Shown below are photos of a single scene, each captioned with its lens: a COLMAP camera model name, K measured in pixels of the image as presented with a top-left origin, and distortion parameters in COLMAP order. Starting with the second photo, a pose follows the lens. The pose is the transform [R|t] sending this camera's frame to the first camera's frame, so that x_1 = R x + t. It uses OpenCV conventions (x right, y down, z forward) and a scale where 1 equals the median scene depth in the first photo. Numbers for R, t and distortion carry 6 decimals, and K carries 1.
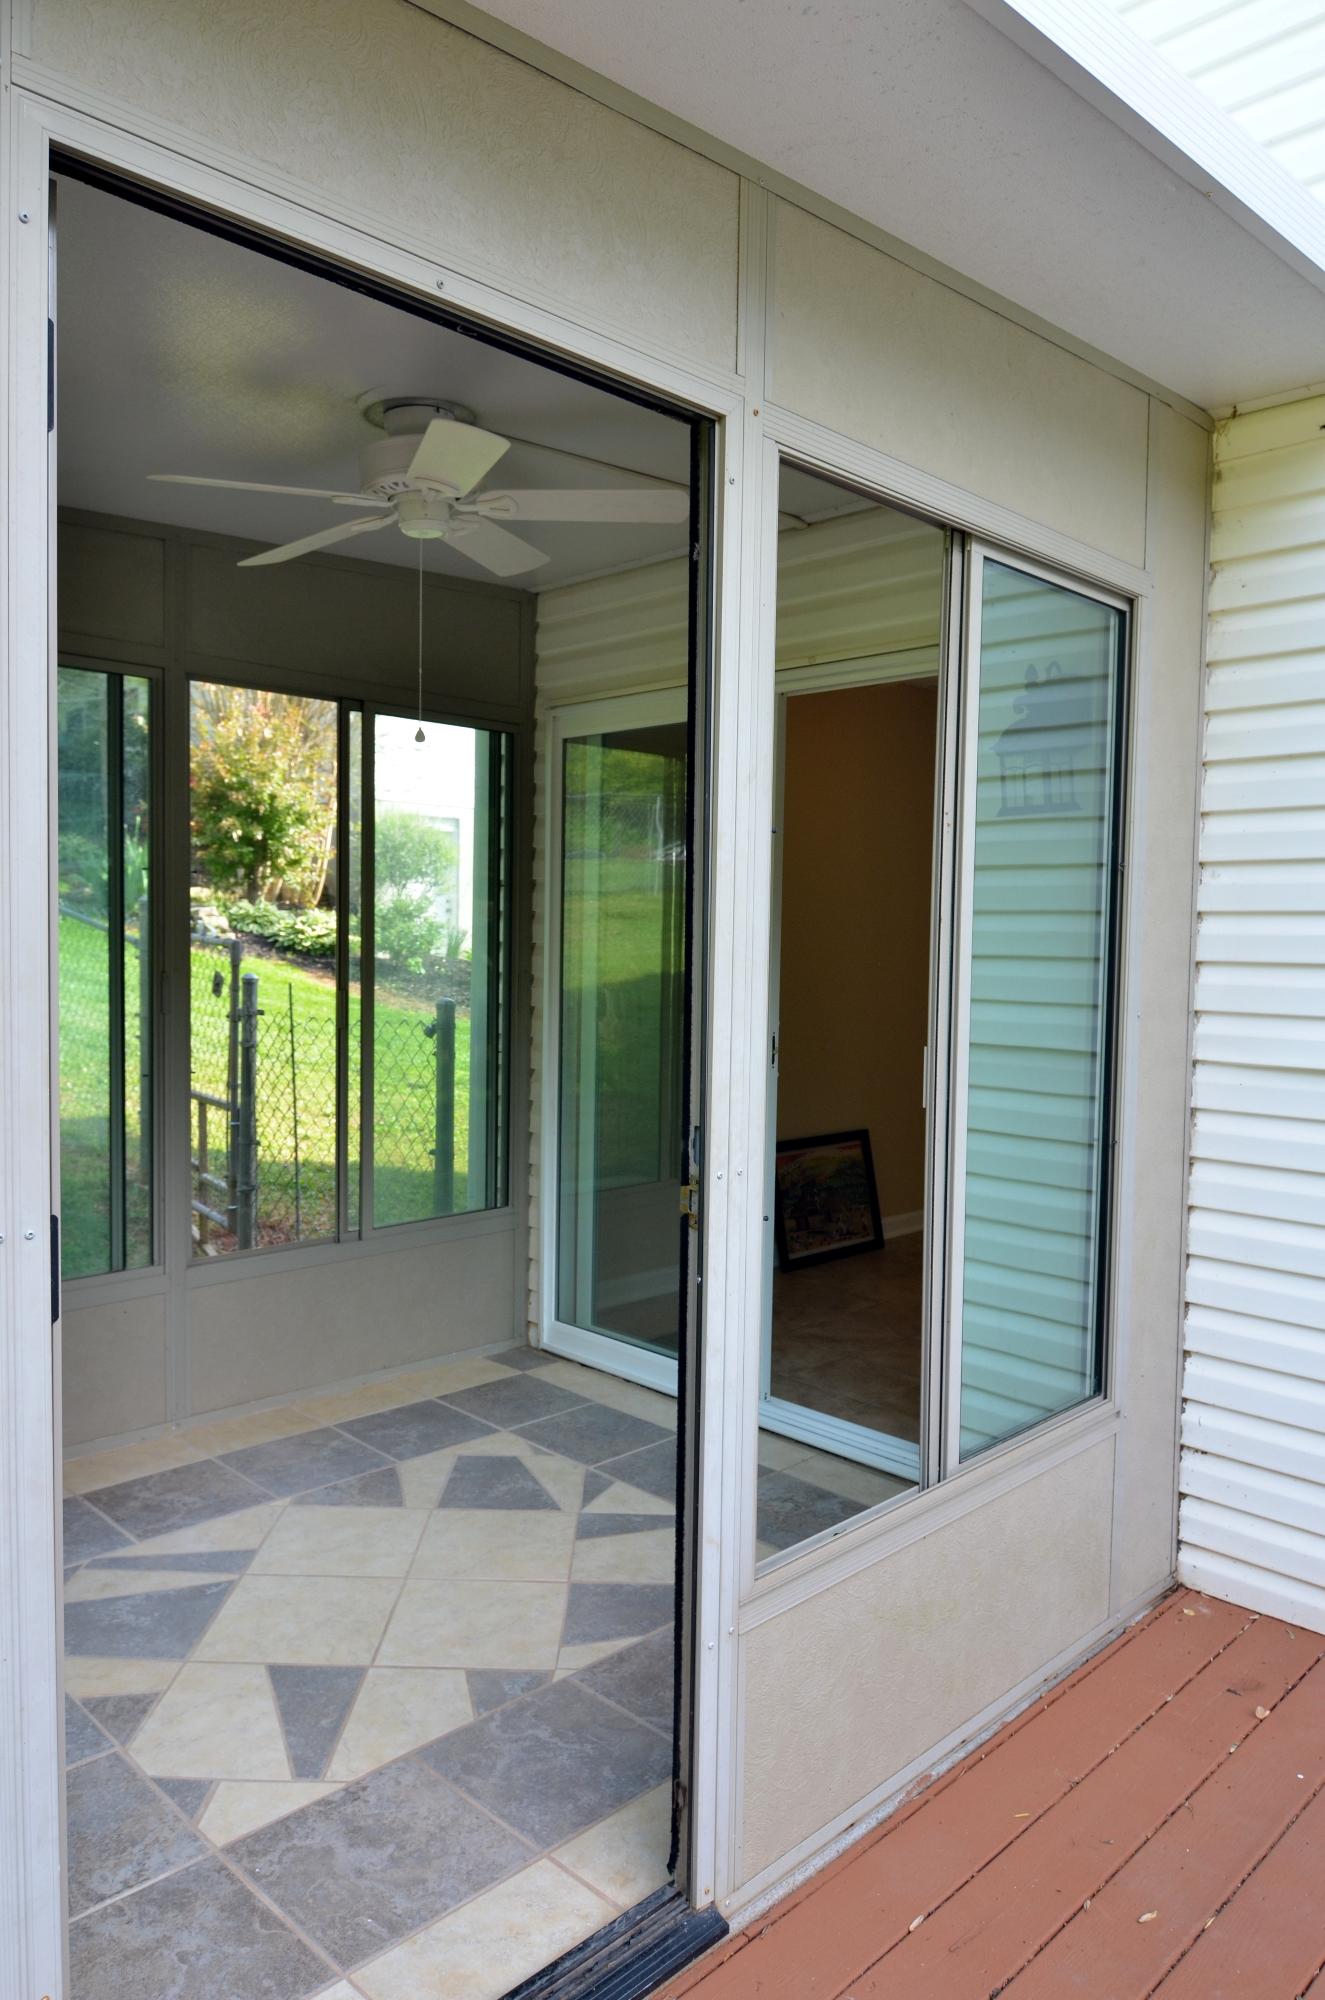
lens RADIAL K [[1358.0, 0, 659.1], [0, 1358.0, 1010.4], [0, 0, 1]] dist [-0.021805, -0.014802]
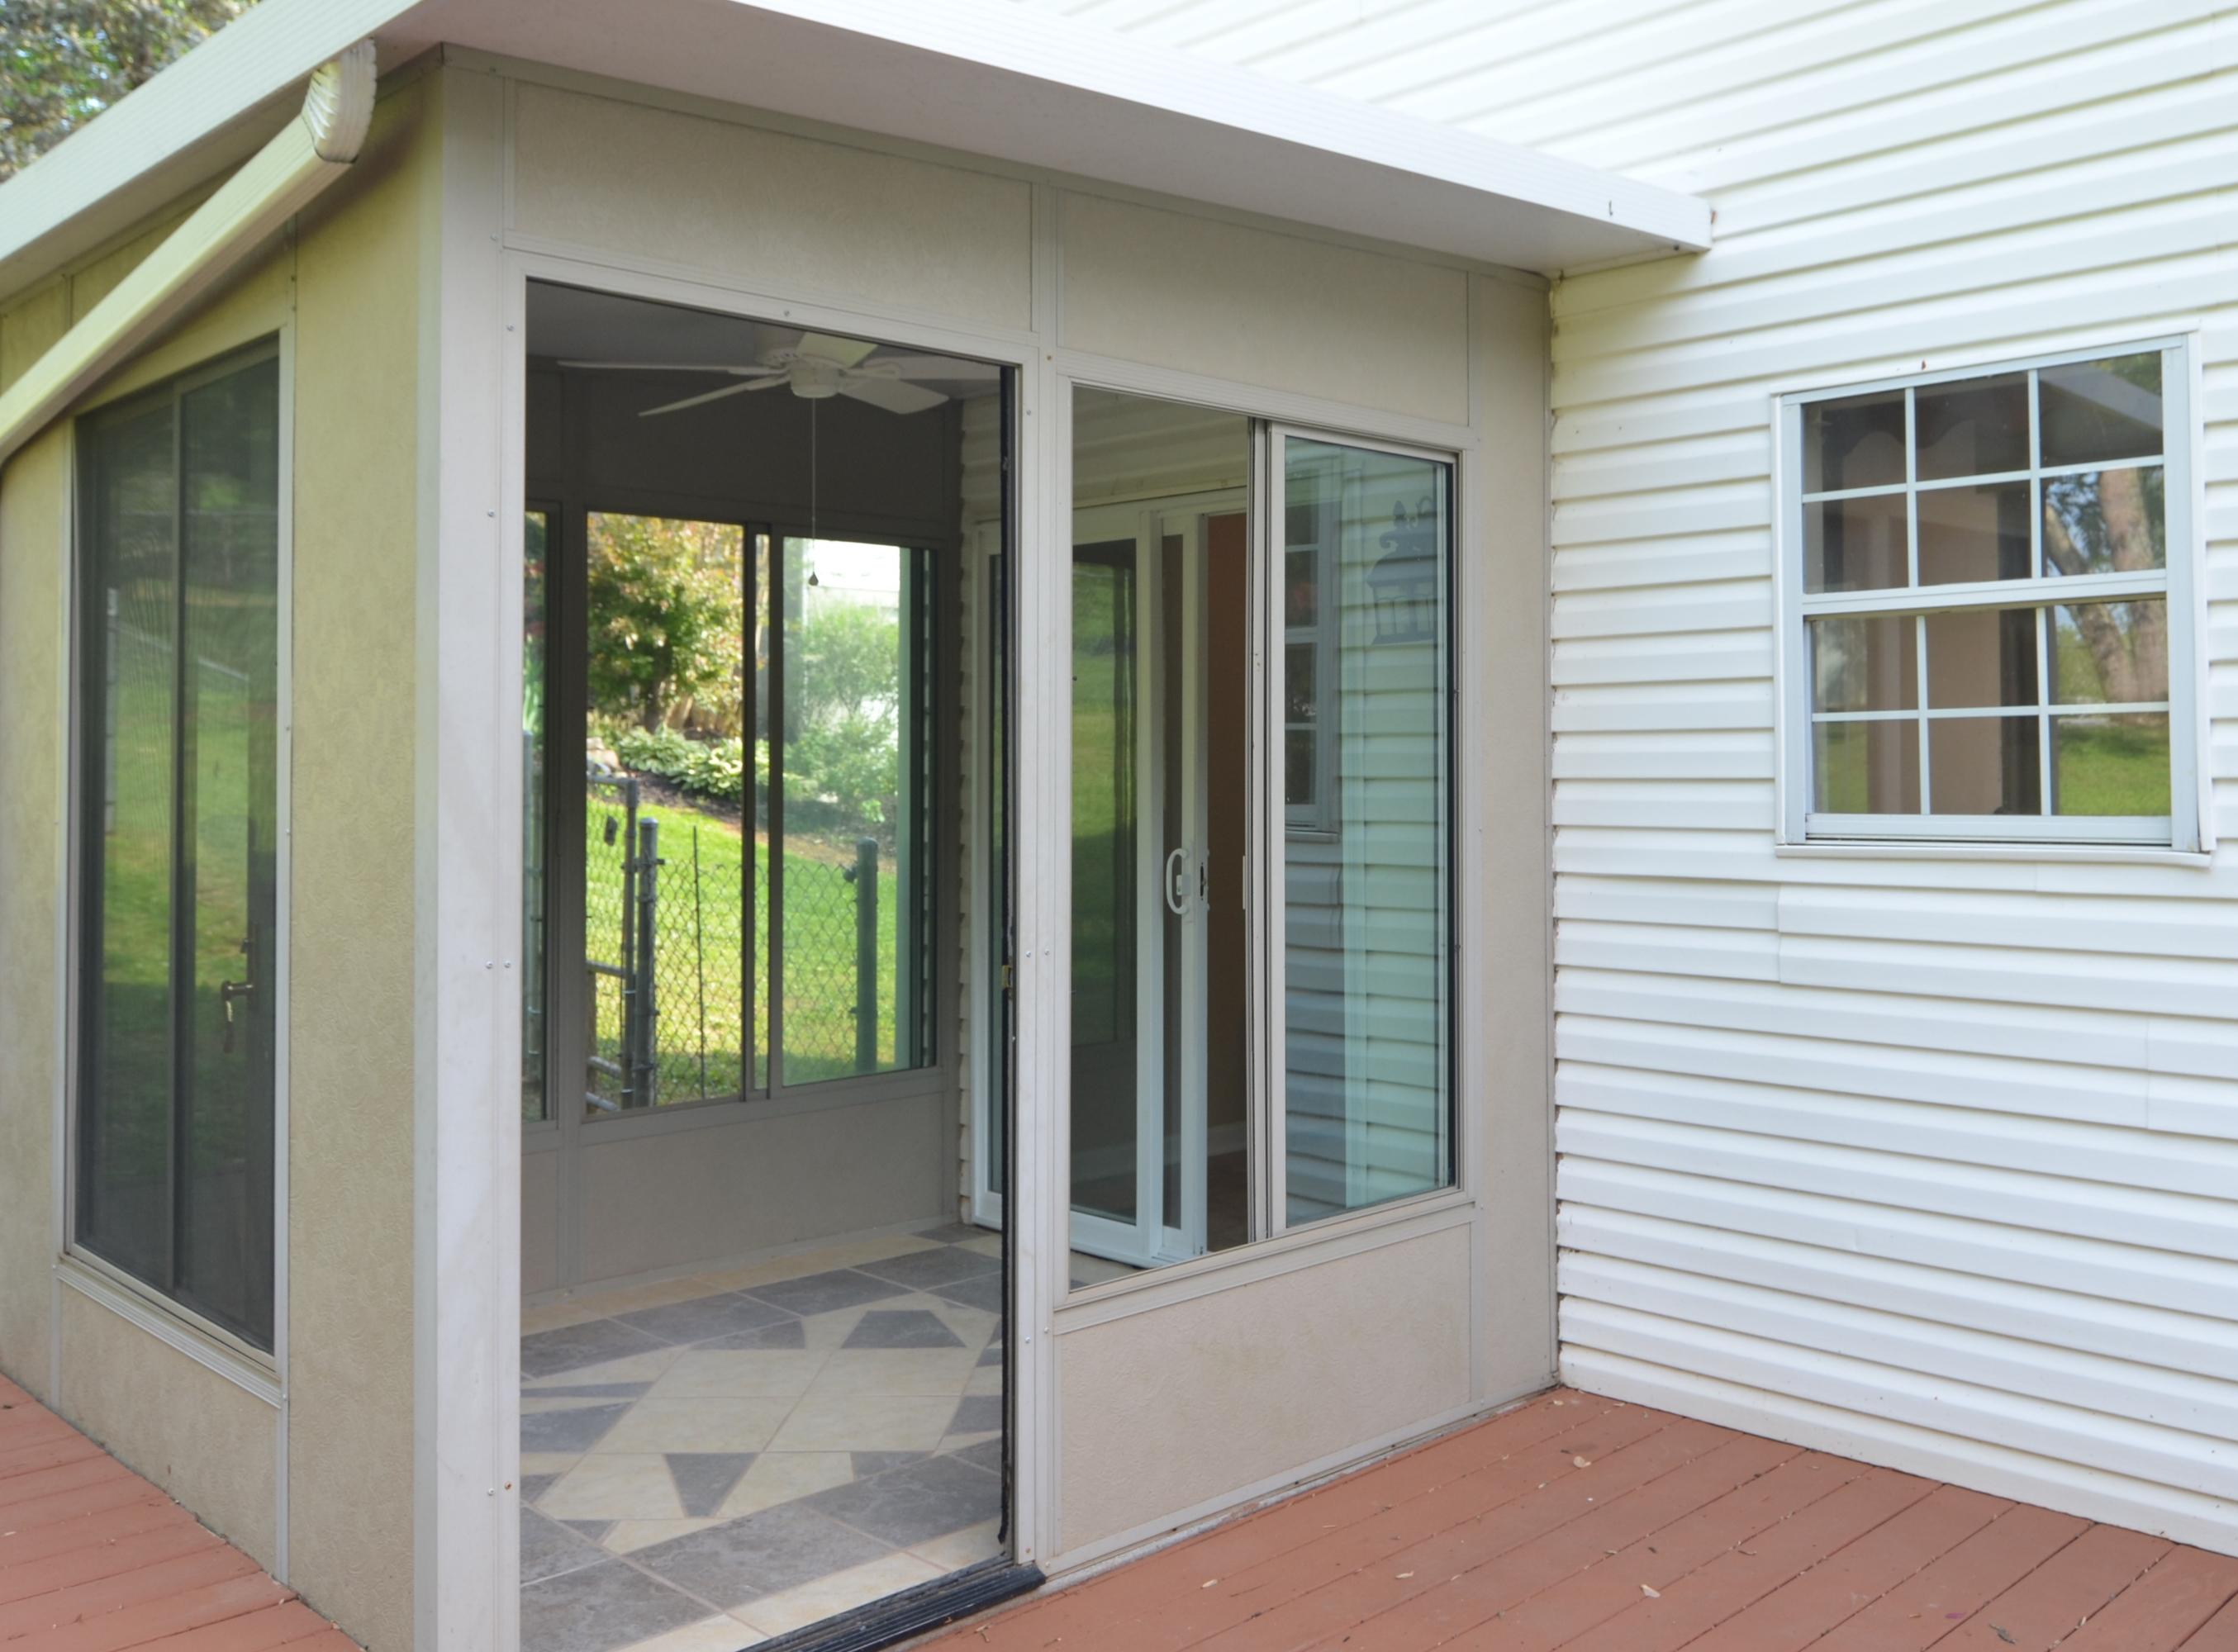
lens RADIAL K [[1945.7, 0, 1327.0], [0, 1945.7, 714.8], [0, 0, 1]] dist [-0.032649, -0.014559]
pose [[0.998807, -0.018474, 0.045206, 0.151159], [0.022048, 0.996561, -0.079871, 0.031405], [-0.043575, 0.080772, 0.995780, -0.508656]]
